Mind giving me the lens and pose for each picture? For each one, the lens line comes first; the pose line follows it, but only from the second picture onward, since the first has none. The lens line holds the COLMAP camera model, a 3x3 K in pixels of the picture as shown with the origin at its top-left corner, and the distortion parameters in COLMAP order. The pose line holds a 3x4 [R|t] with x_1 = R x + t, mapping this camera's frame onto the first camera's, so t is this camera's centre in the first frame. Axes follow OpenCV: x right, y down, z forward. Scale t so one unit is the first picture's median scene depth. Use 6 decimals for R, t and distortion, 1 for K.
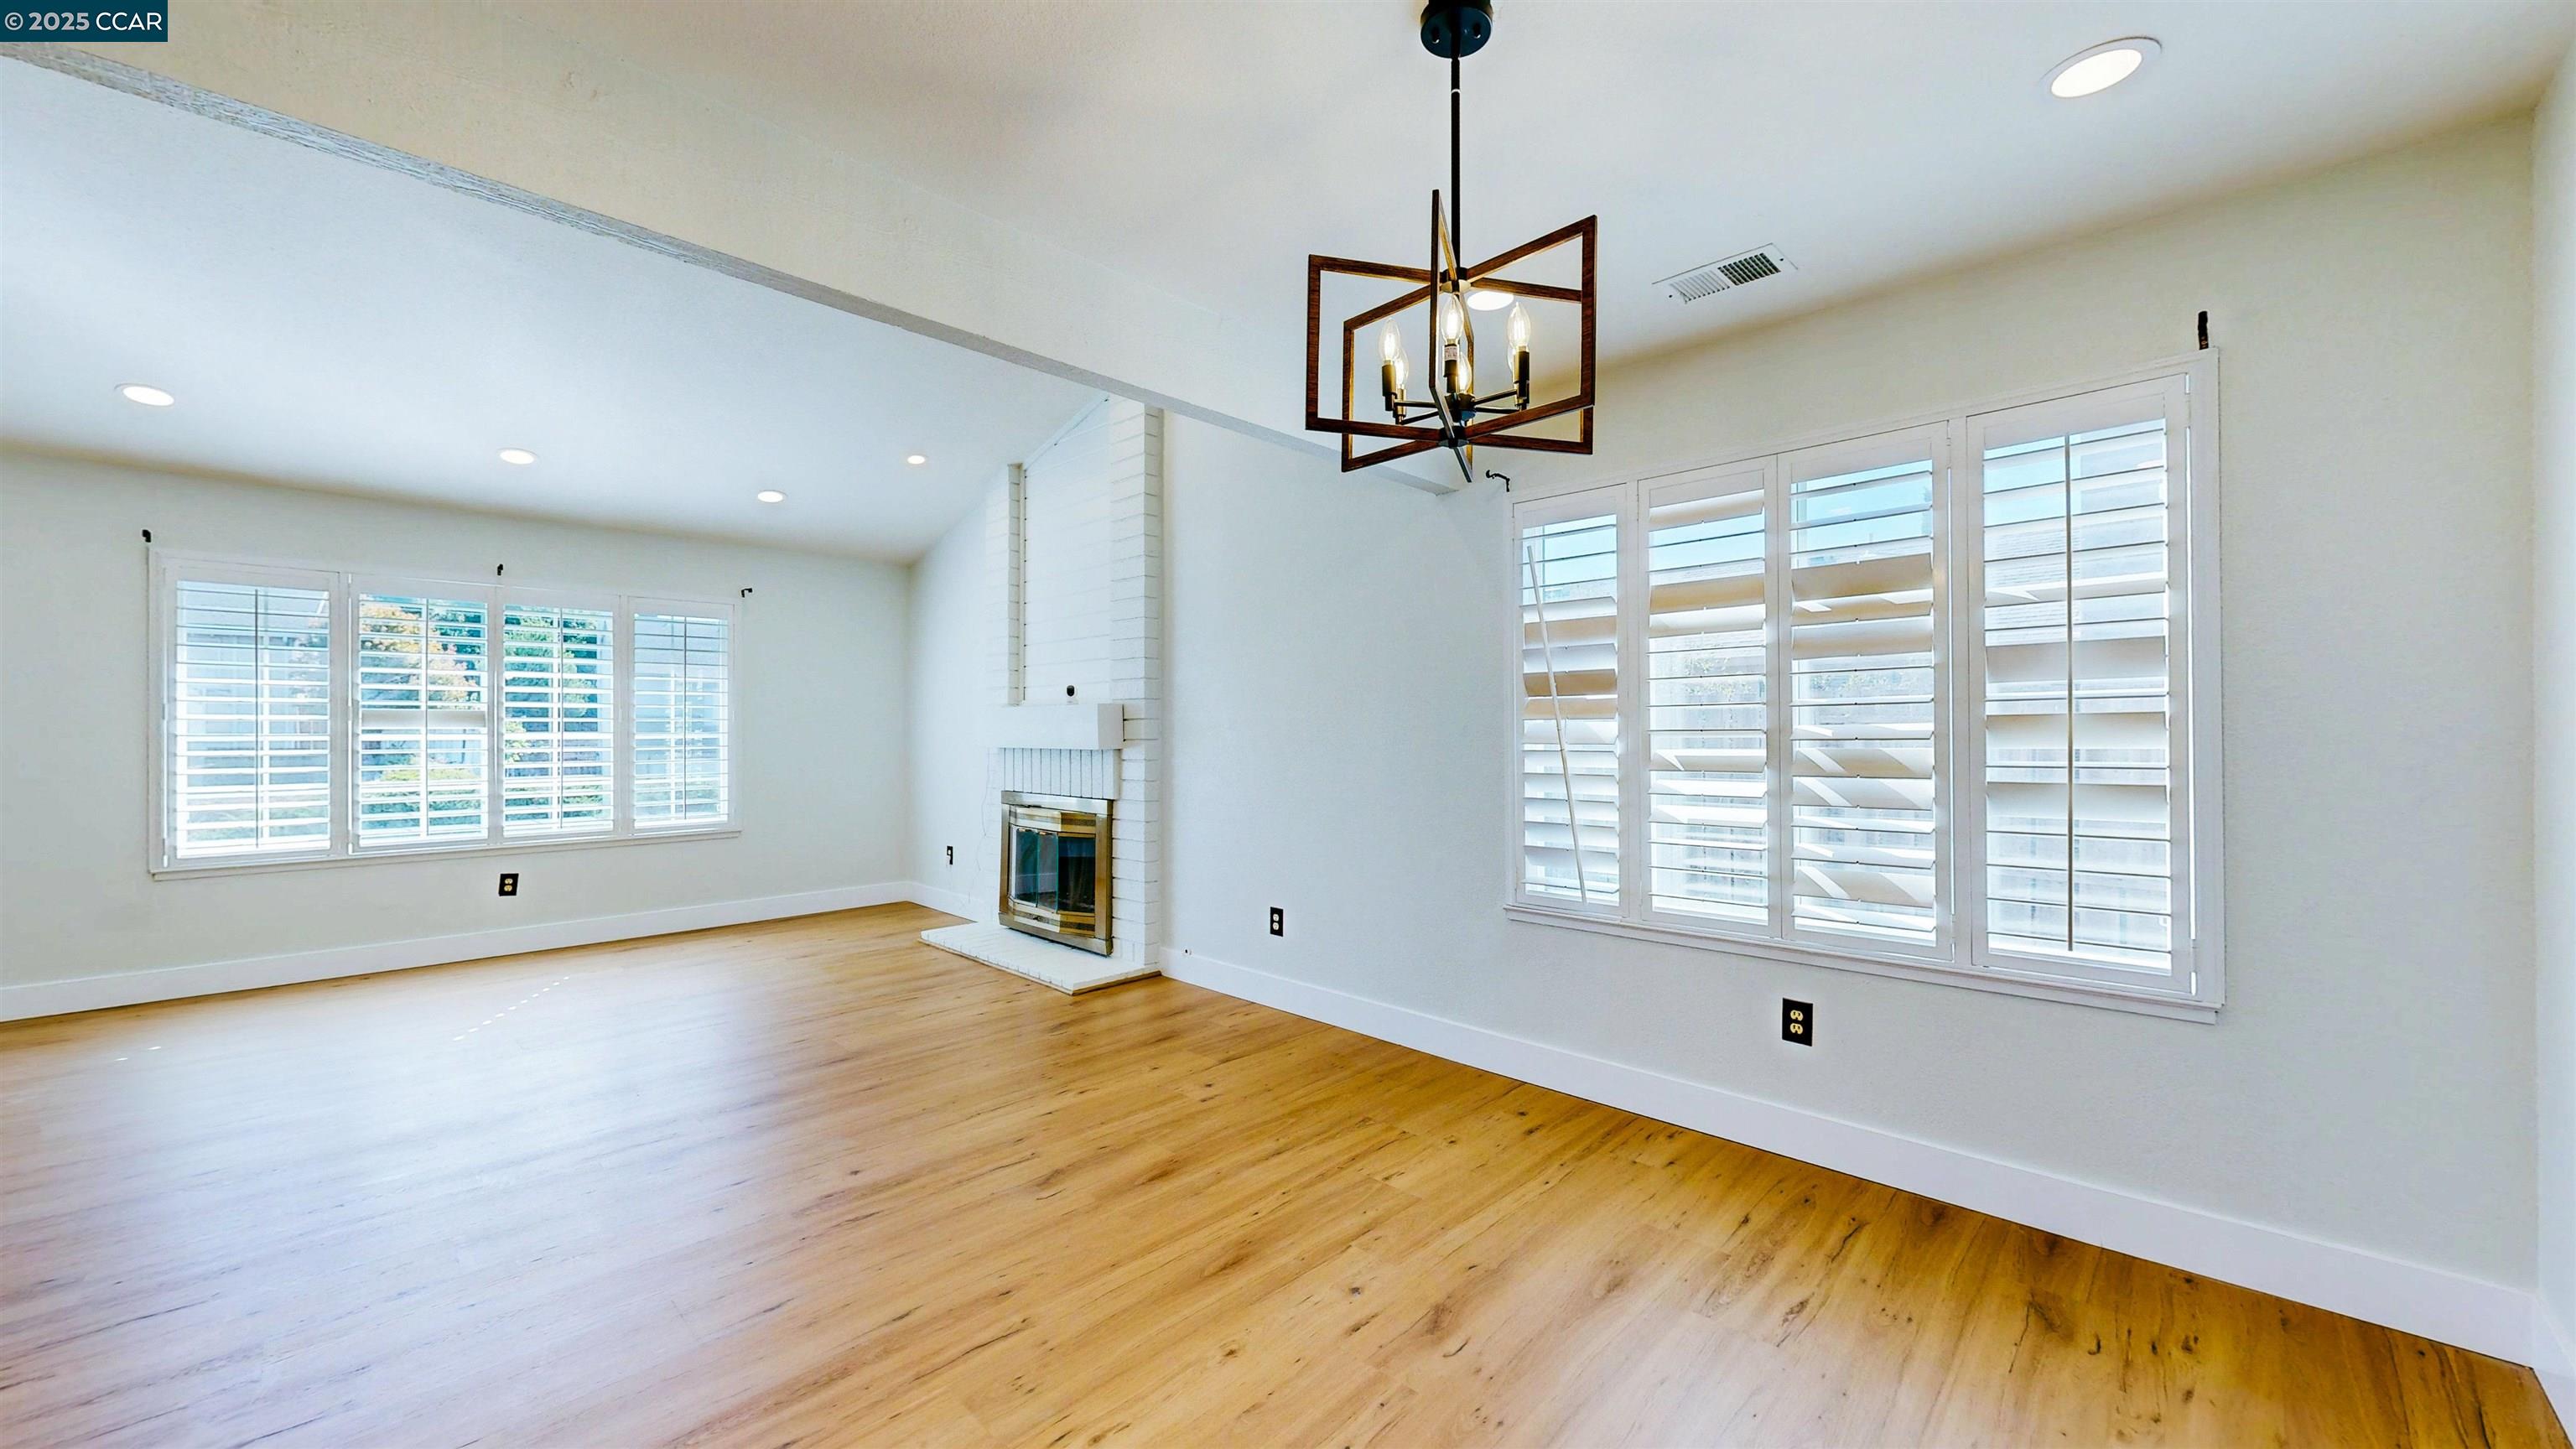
lens RADIAL K [[944.6, 0, 1292.8], [0, 944.6, 730.2], [0, 0, 1]] dist [-0.000979, -0.000157]
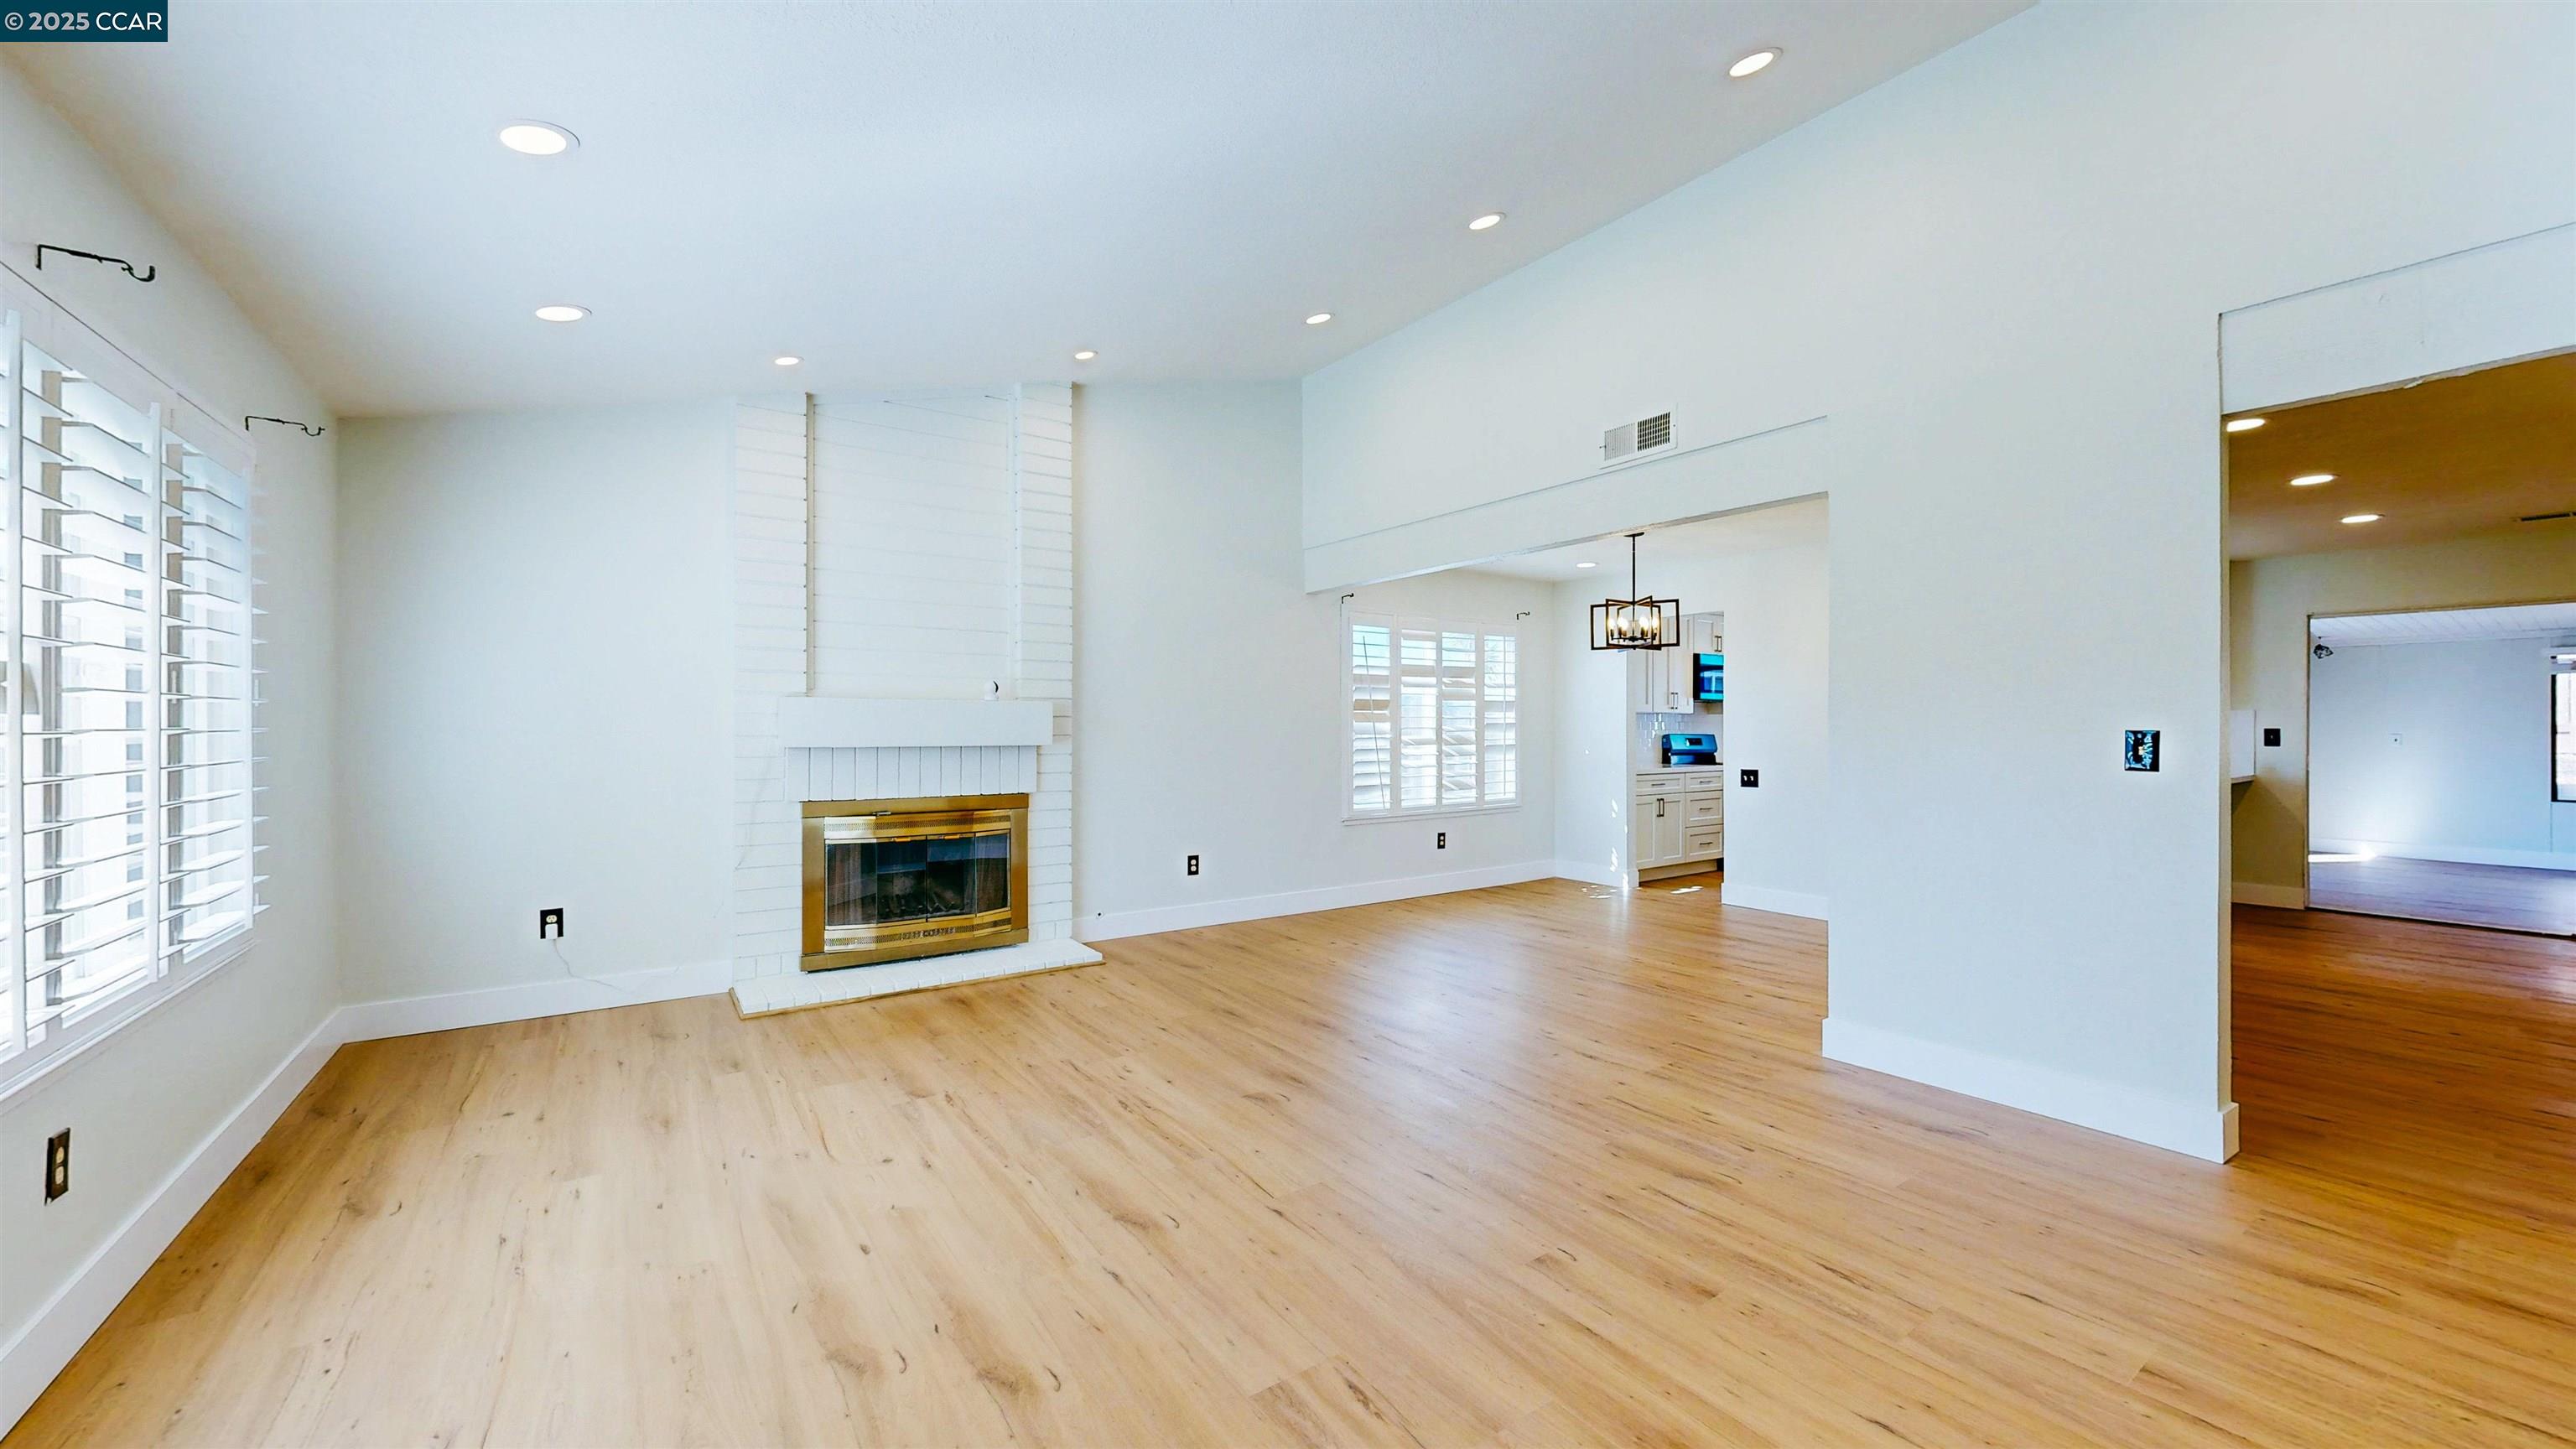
lens RADIAL K [[944.6, 0, 1281.4], [0, 944.6, 729.1], [0, 0, 1]] dist [-0.000979, -0.000157]
pose [[0.188213, -0.001684, 0.982127, -1.845311], [-0.003536, 0.999991, 0.002392, -0.000917], [-0.982122, -0.003923, 0.188205, 0.833503]]
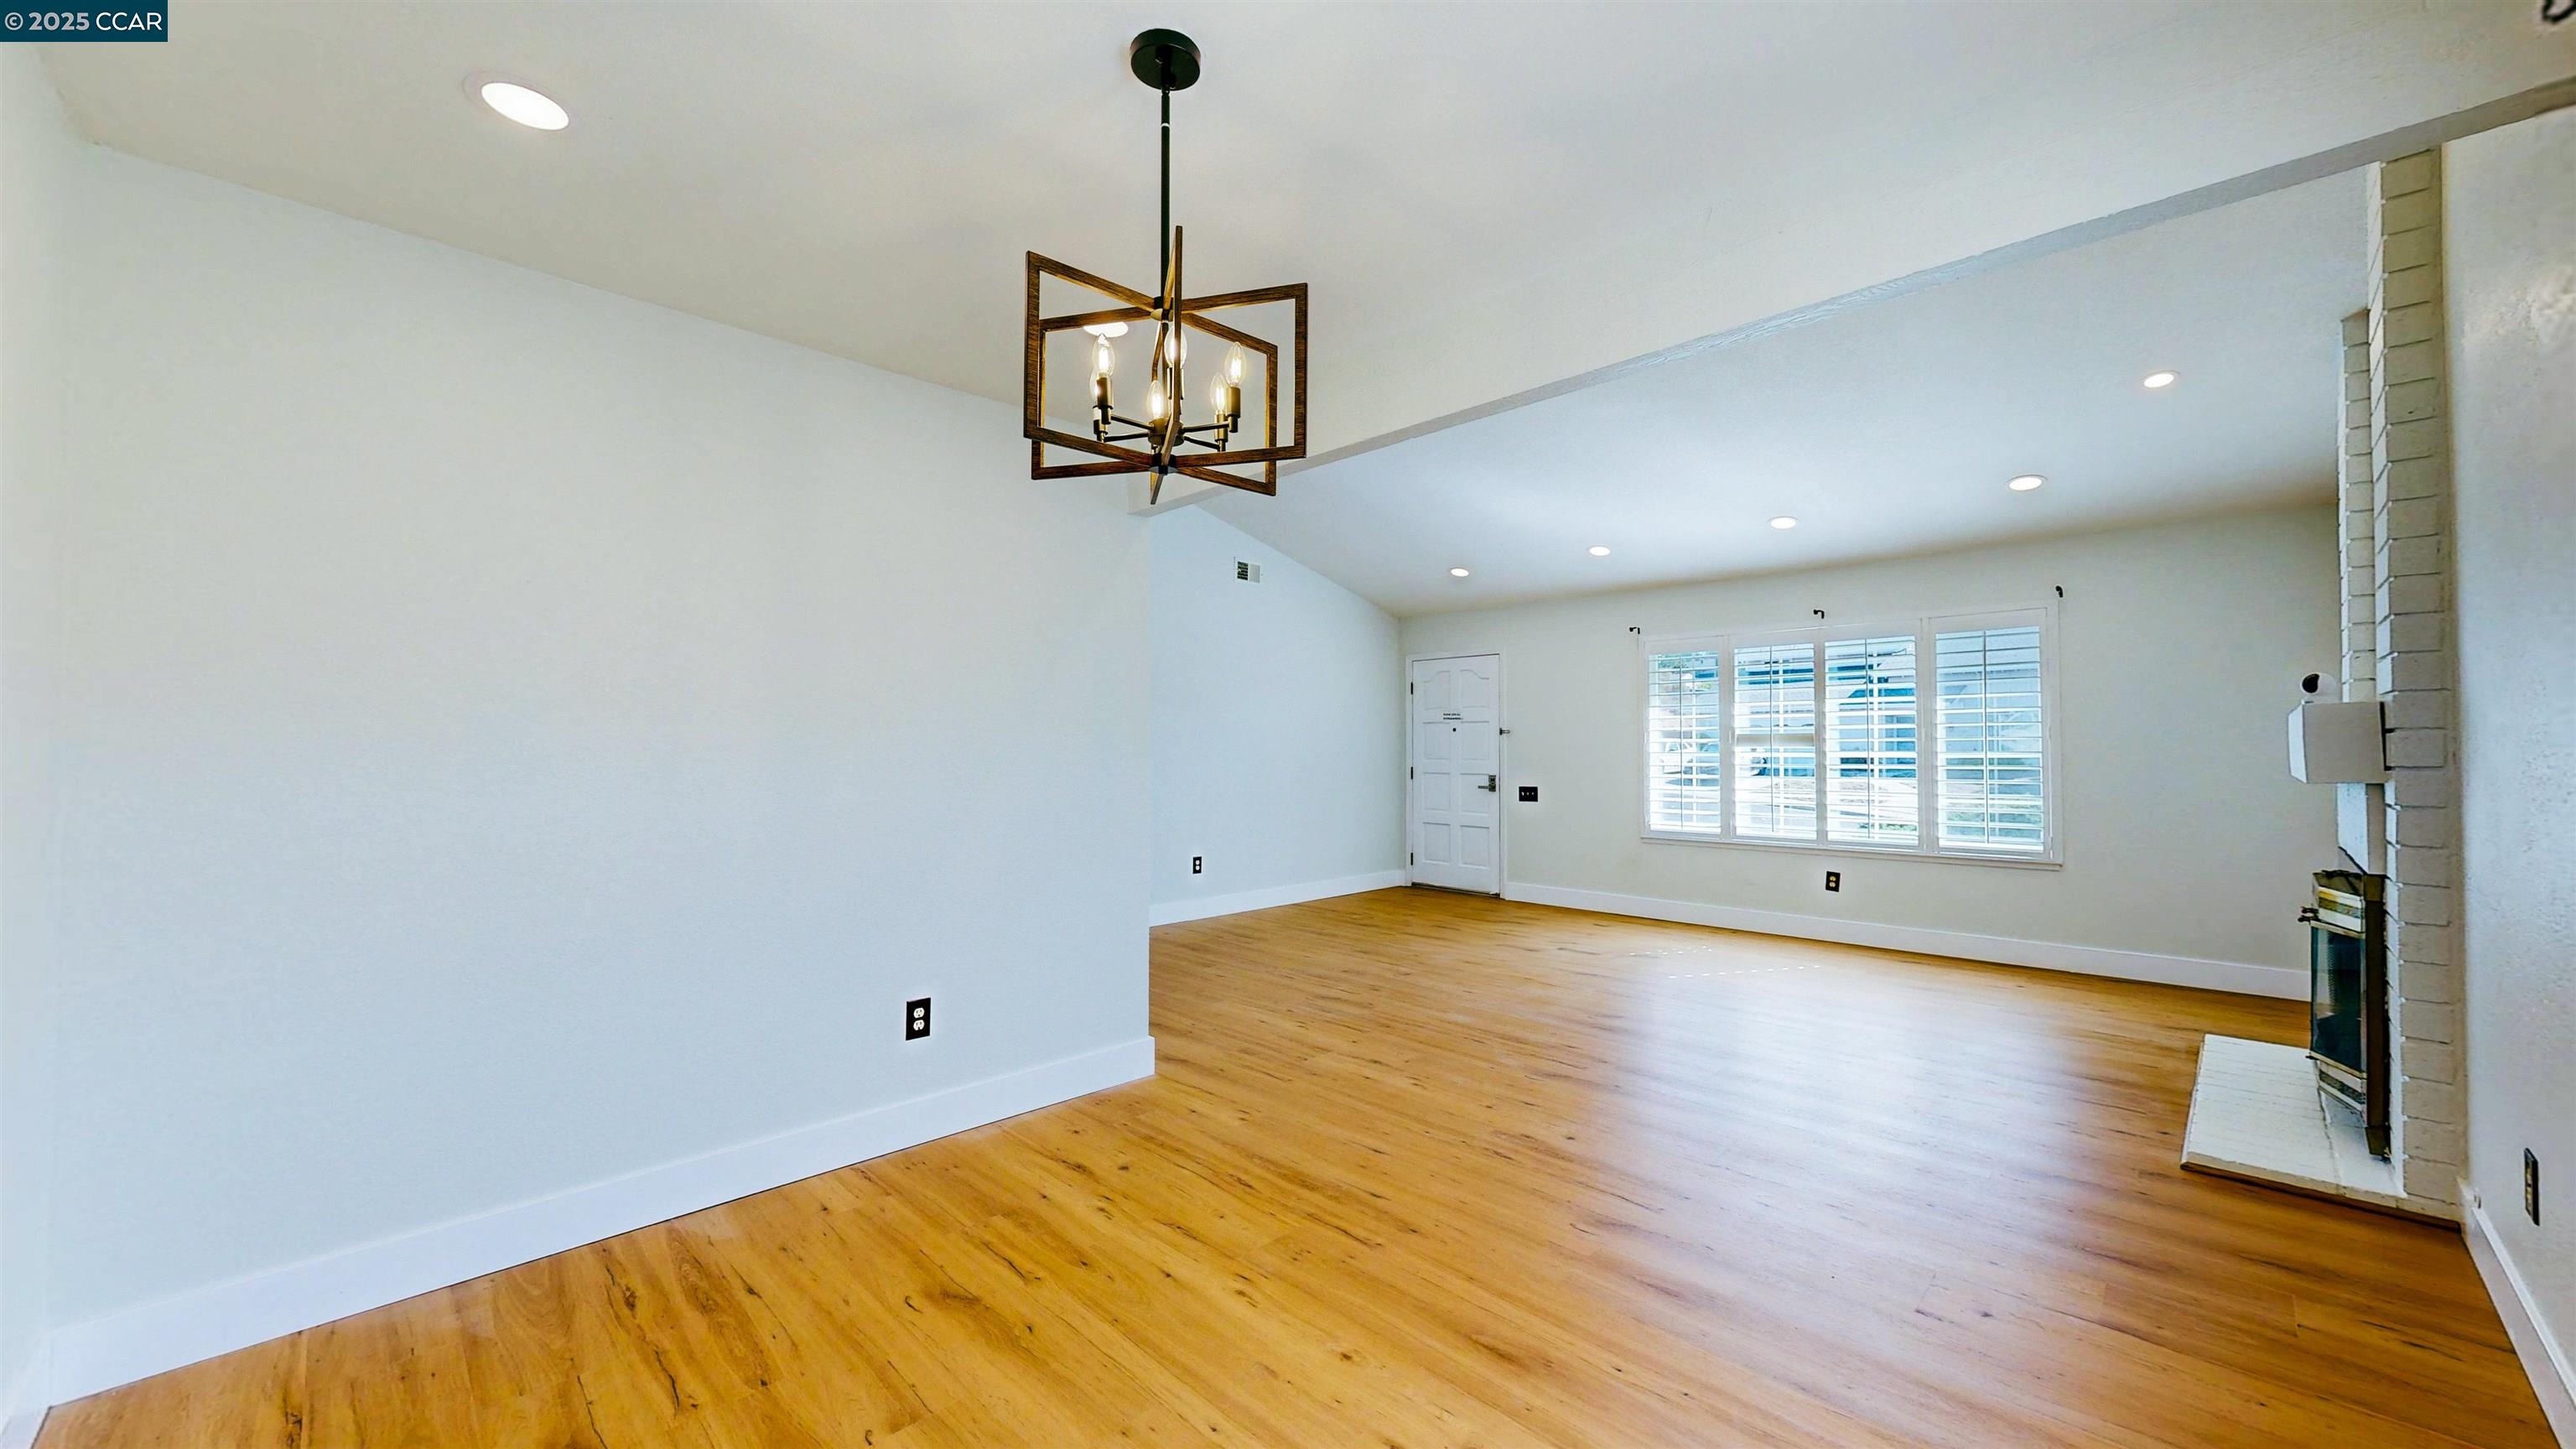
lens RADIAL K [[944.6, 0, 1281.0], [0, 944.6, 727.5], [0, 0, 1]] dist [-0.000979, -0.000157]
pose [[-0.020201, -0.021955, -0.999555, 0.600156], [0.002189, 0.999755, -0.022004, -0.003921], [0.999794, -0.002633, -0.020148, 0.579862]]
